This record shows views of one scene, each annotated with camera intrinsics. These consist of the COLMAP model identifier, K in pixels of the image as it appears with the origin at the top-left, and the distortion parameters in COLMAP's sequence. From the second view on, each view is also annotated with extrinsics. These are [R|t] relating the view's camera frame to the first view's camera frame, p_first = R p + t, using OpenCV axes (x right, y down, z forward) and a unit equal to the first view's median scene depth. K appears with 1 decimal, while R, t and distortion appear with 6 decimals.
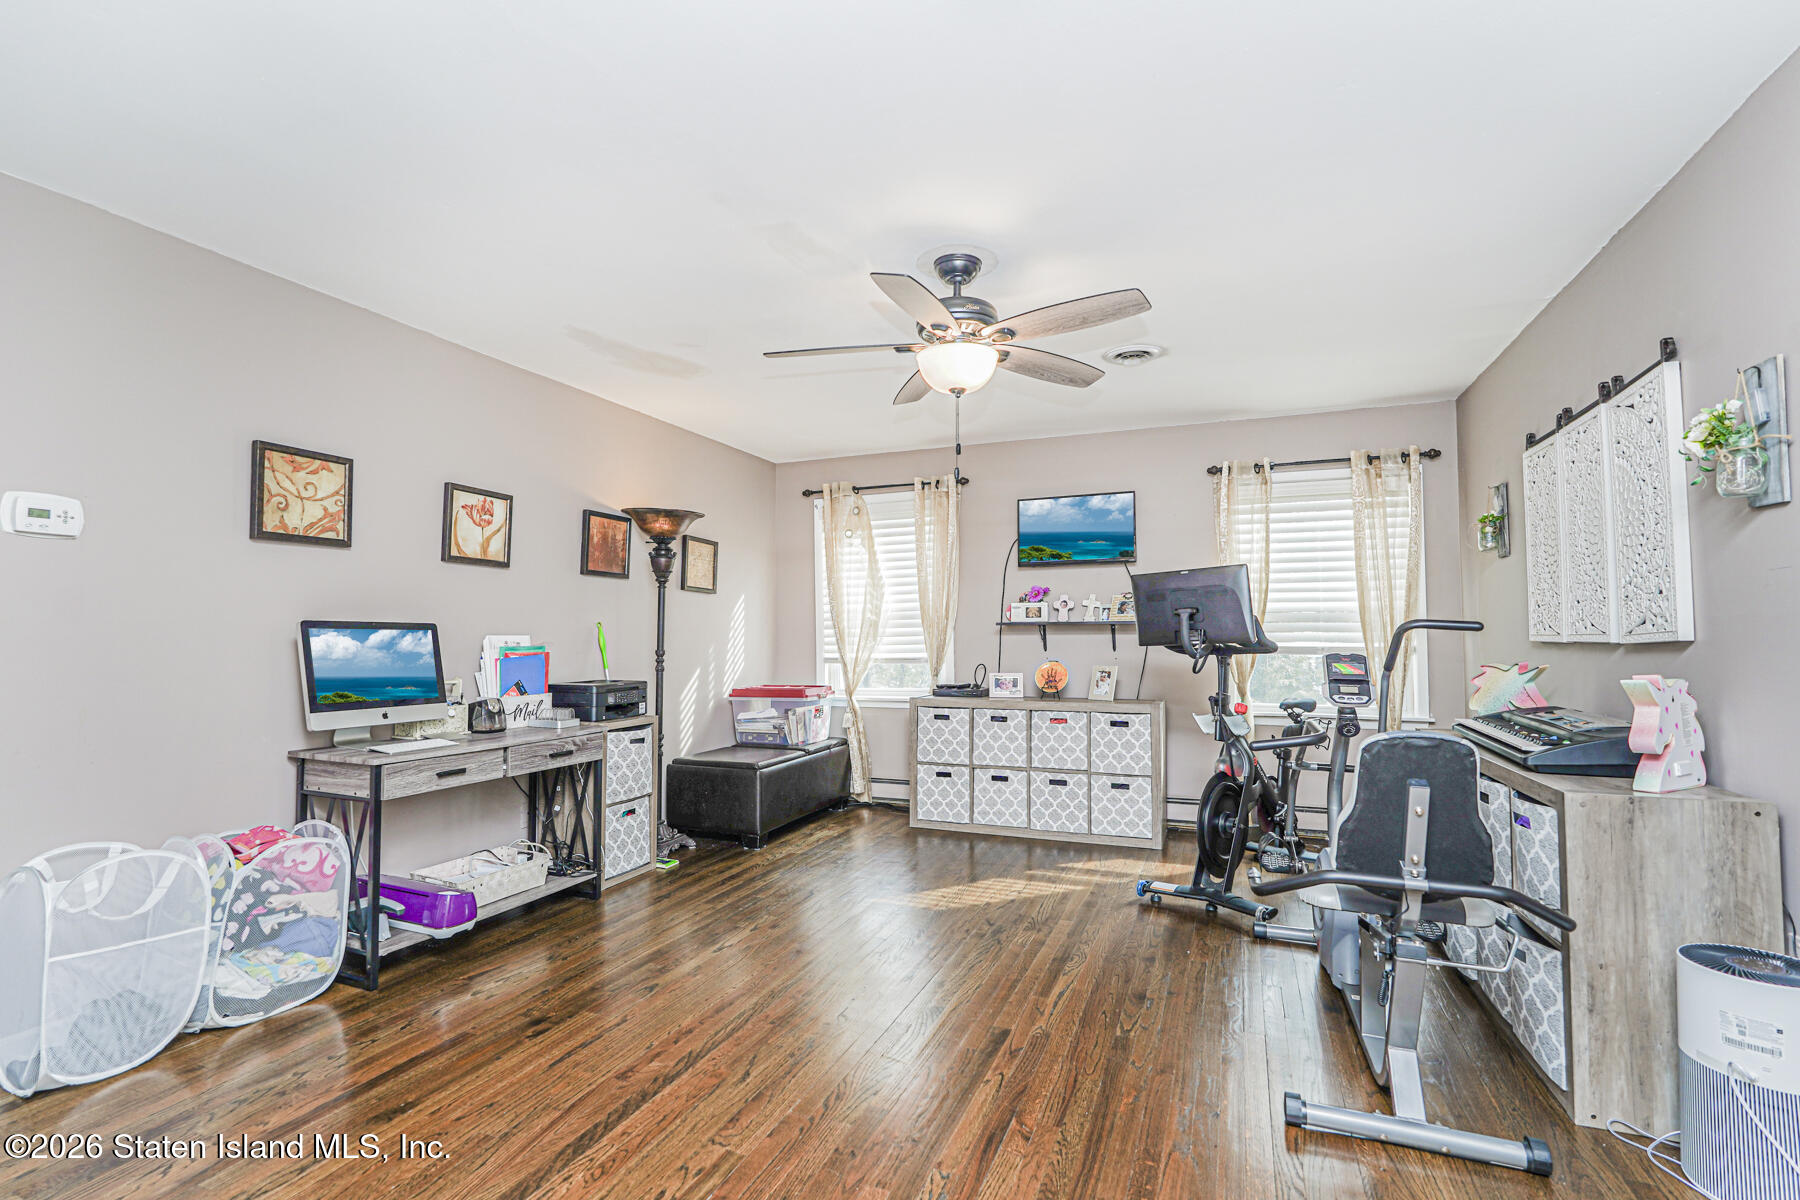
lens RADIAL K [[810.3, 0, 902.2], [0, 810.3, 607.6], [0, 0, 1]] dist [-0.024196, 0.010877]
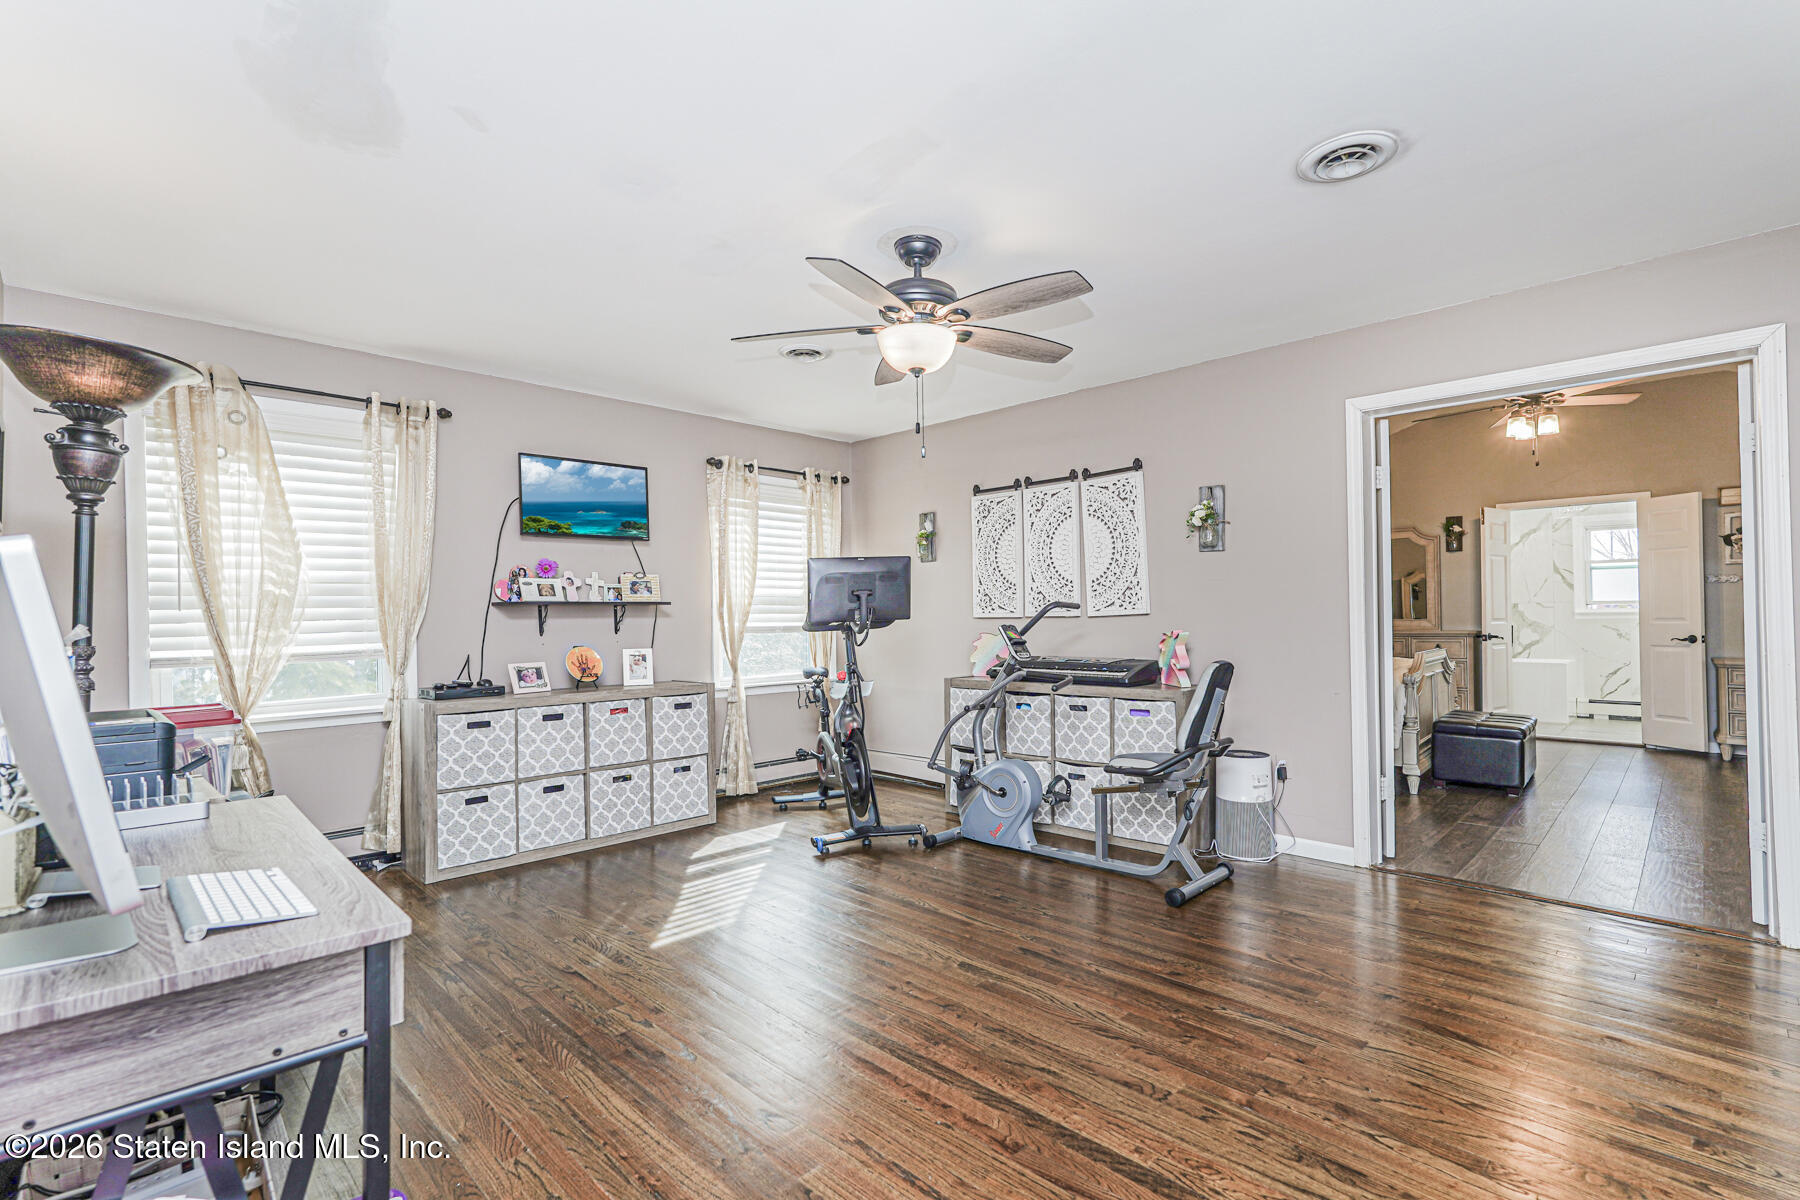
lens RADIAL K [[810.3, 0, 902.2], [0, 810.3, 607.6], [0, 0, 1]] dist [-0.024196, 0.010877]
pose [[0.391546, 0.008867, 0.920116, -0.502536], [-0.021190, 0.999775, -0.000618, 0.018078], [-0.919915, -0.019255, 0.391645, 0.350459]]
